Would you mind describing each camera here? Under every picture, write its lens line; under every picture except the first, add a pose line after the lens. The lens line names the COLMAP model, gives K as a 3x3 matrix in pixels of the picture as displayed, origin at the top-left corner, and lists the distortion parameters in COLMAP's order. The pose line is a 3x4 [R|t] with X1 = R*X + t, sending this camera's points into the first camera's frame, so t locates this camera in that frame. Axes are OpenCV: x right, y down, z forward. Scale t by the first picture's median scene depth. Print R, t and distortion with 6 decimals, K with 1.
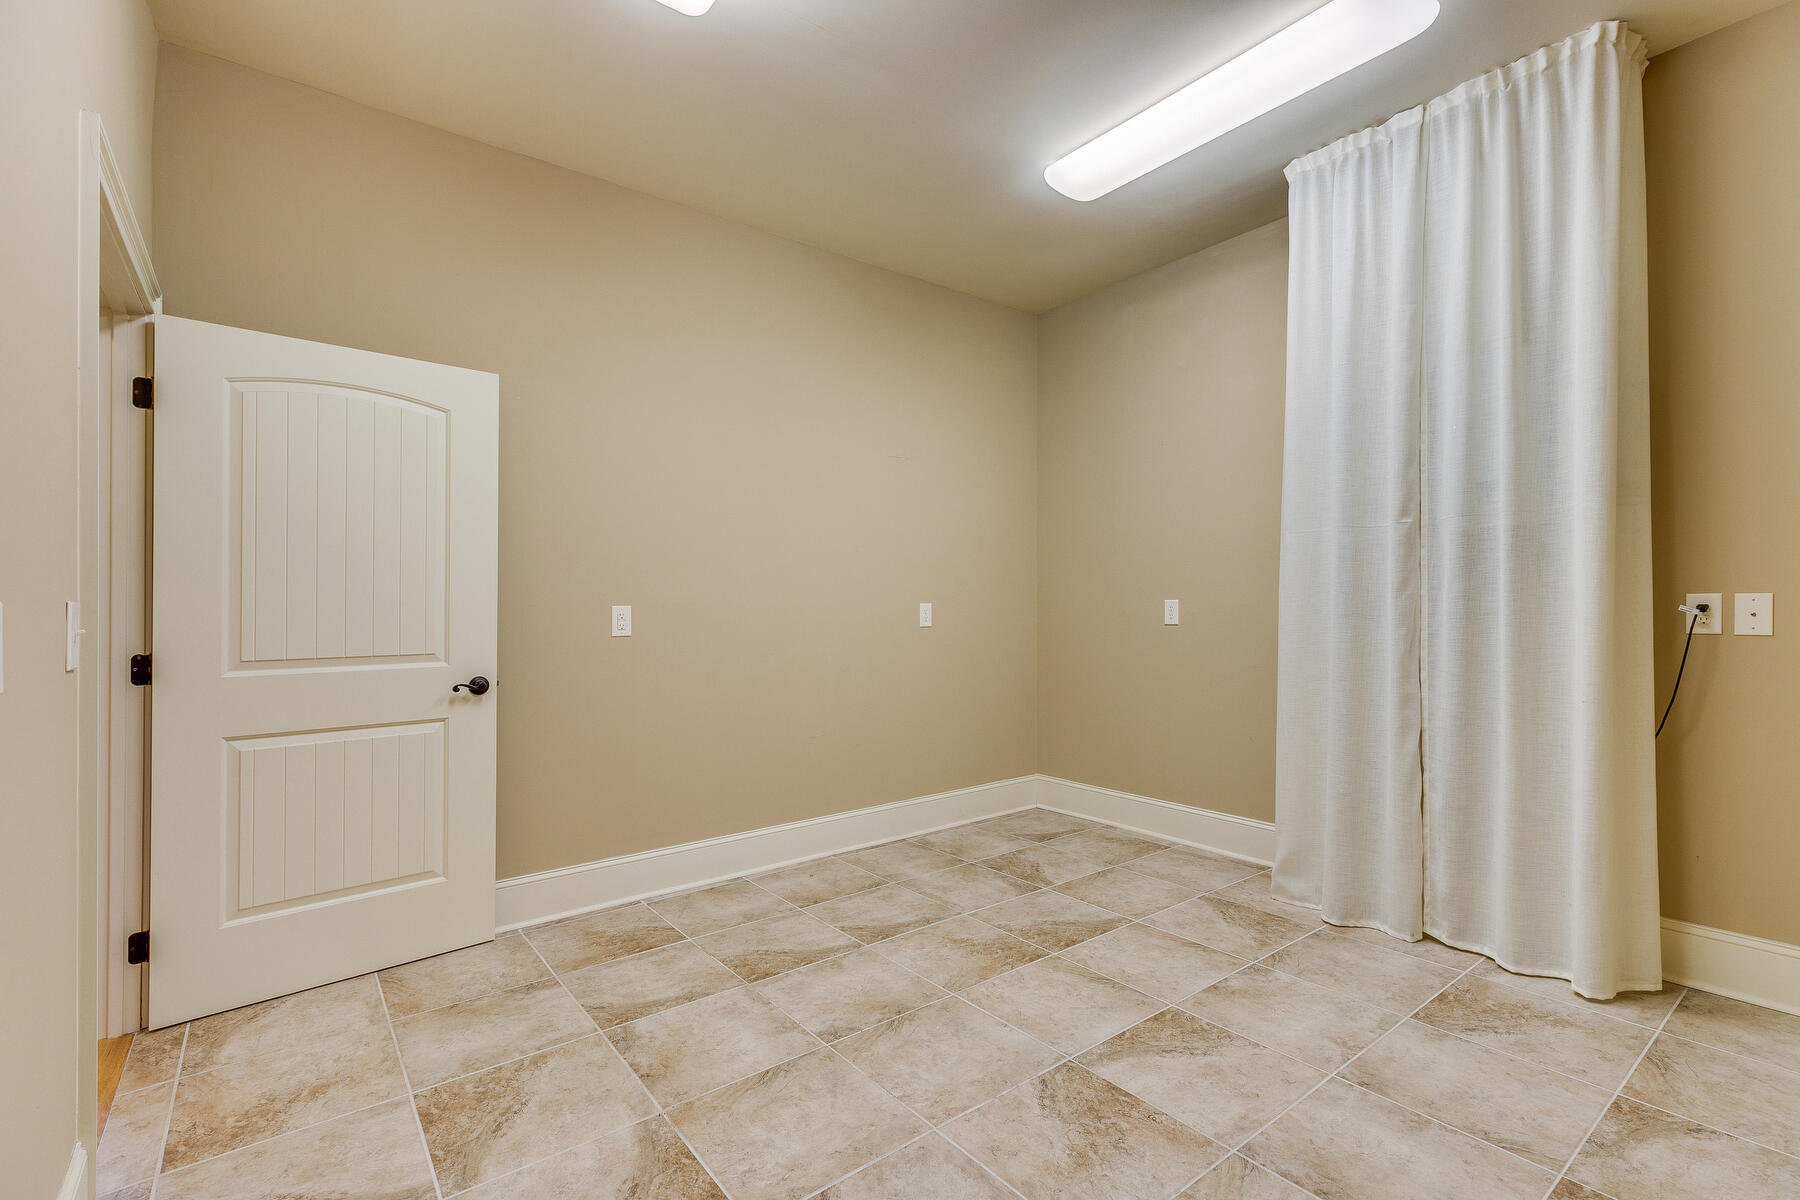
lens RADIAL K [[810.0, 0, 900.7], [0, 810.0, 604.3], [0, 0, 1]] dist [0.005480, -0.001214]
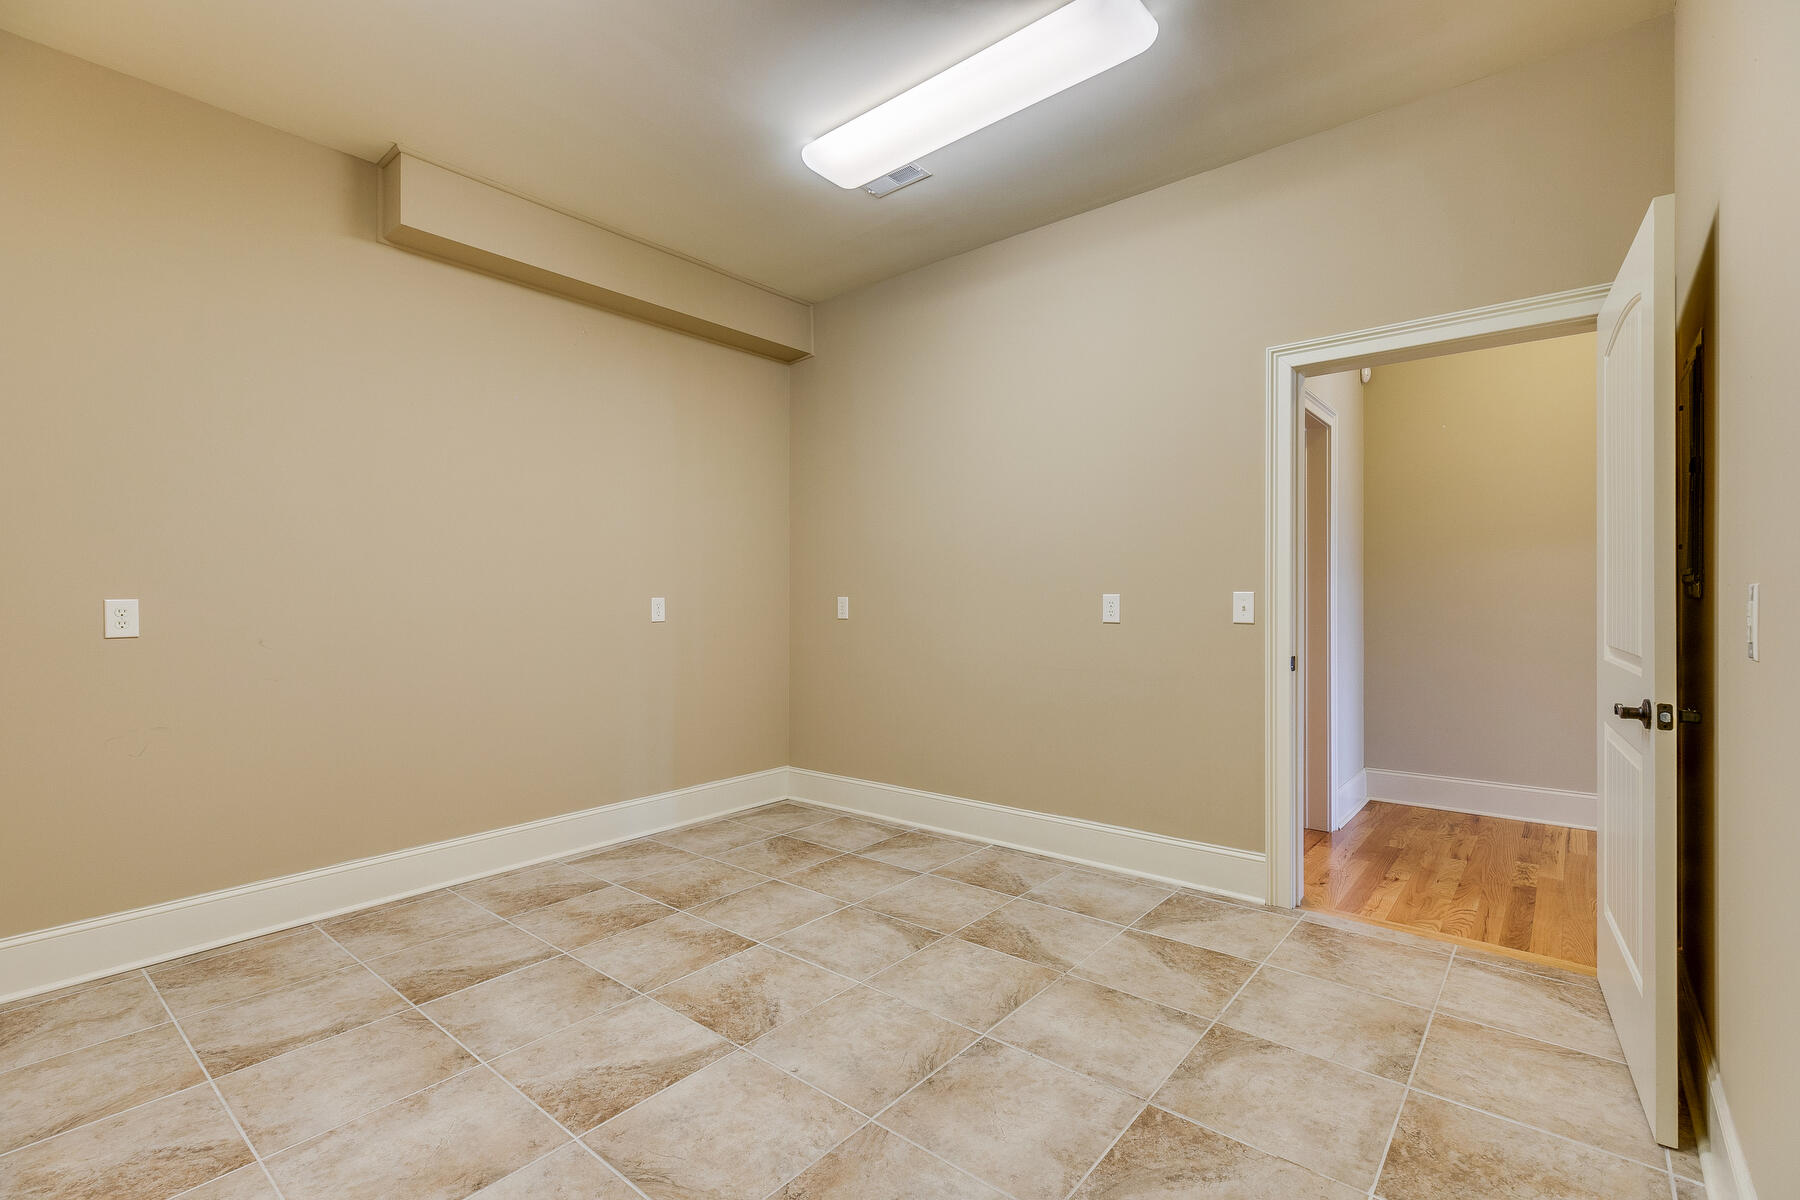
lens RADIAL K [[810.0, 0, 899.7], [0, 810.0, 602.3], [0, 0, 1]] dist [0.005480, -0.001214]
pose [[-0.976285, 0.016480, -0.215863, 0.219367], [0.017017, 0.999855, -0.000627, 0.011918], [0.215821, -0.004286, -0.976424, 1.979279]]
